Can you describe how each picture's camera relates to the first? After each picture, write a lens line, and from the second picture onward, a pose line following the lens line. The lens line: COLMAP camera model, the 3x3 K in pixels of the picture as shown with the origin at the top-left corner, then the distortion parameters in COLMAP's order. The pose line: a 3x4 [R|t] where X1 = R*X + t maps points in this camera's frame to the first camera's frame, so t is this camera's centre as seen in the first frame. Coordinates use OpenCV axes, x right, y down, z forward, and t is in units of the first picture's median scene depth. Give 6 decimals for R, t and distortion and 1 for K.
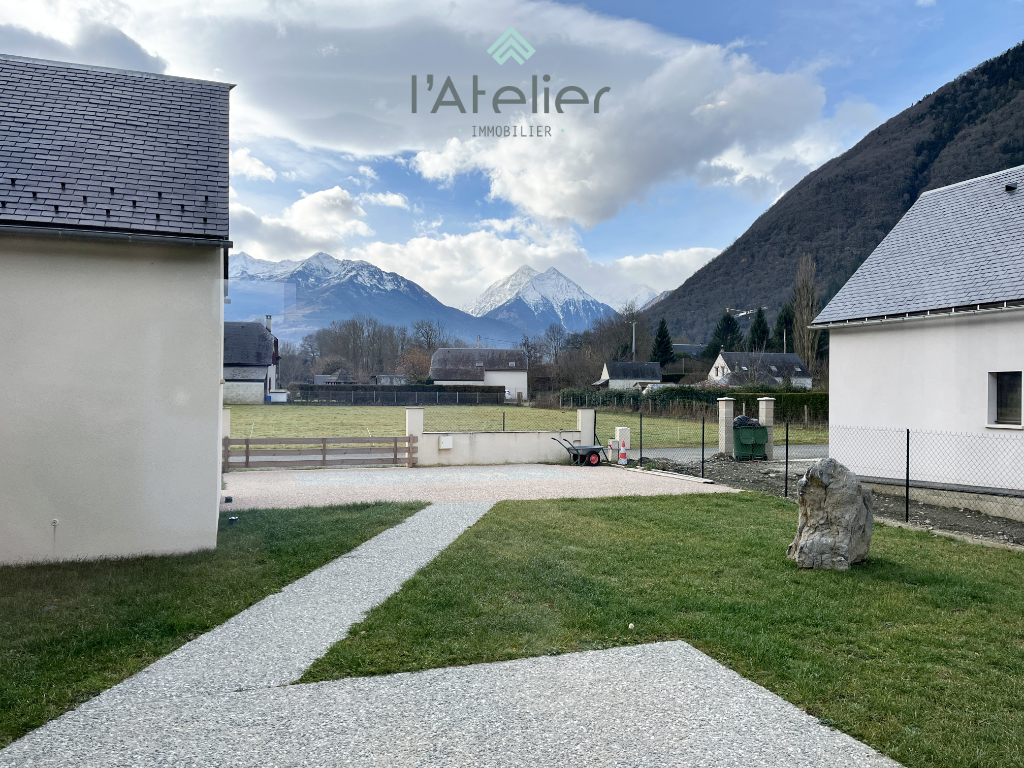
lens RADIAL K [[770.9, 0, 516.7], [0, 770.9, 381.0], [0, 0, 1]] dist [0.088778, -0.132981]
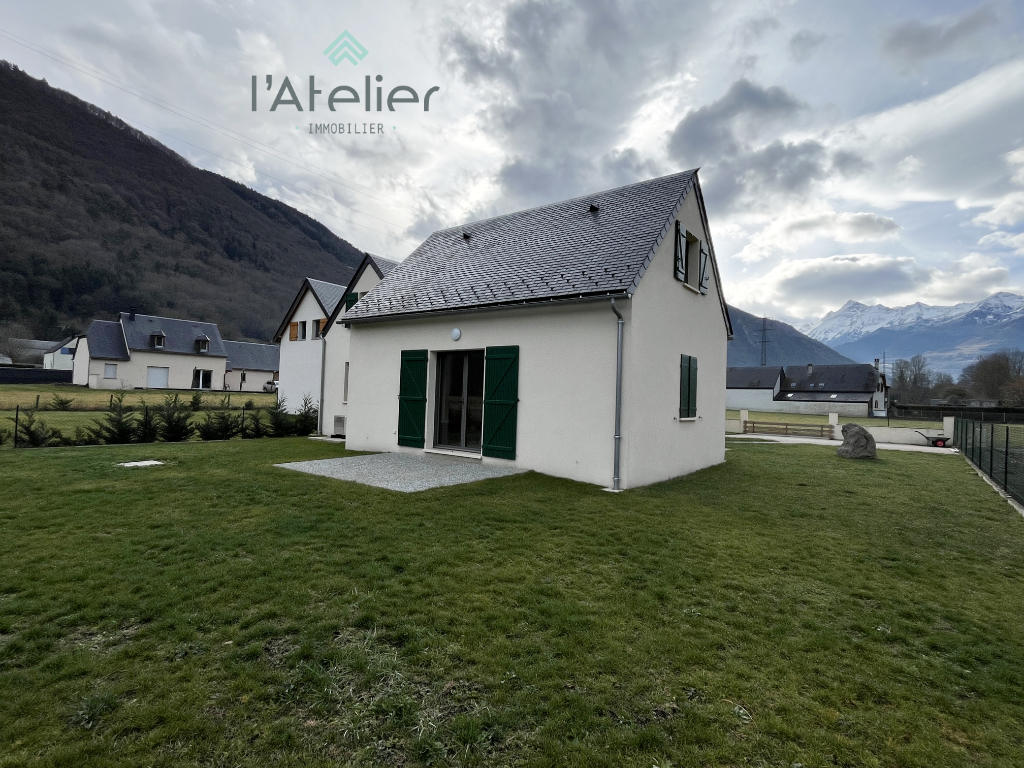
lens RADIAL K [[513.9, 0, 507.4], [0, 513.9, 384.5], [0, 0, 1]] dist [-0.002146, -0.000385]
pose [[0.528674, -0.014396, -0.848703, 0.154112], [-0.015454, 0.999527, -0.026581, 0.002505], [0.848684, 0.027168, 0.528202, -0.134179]]
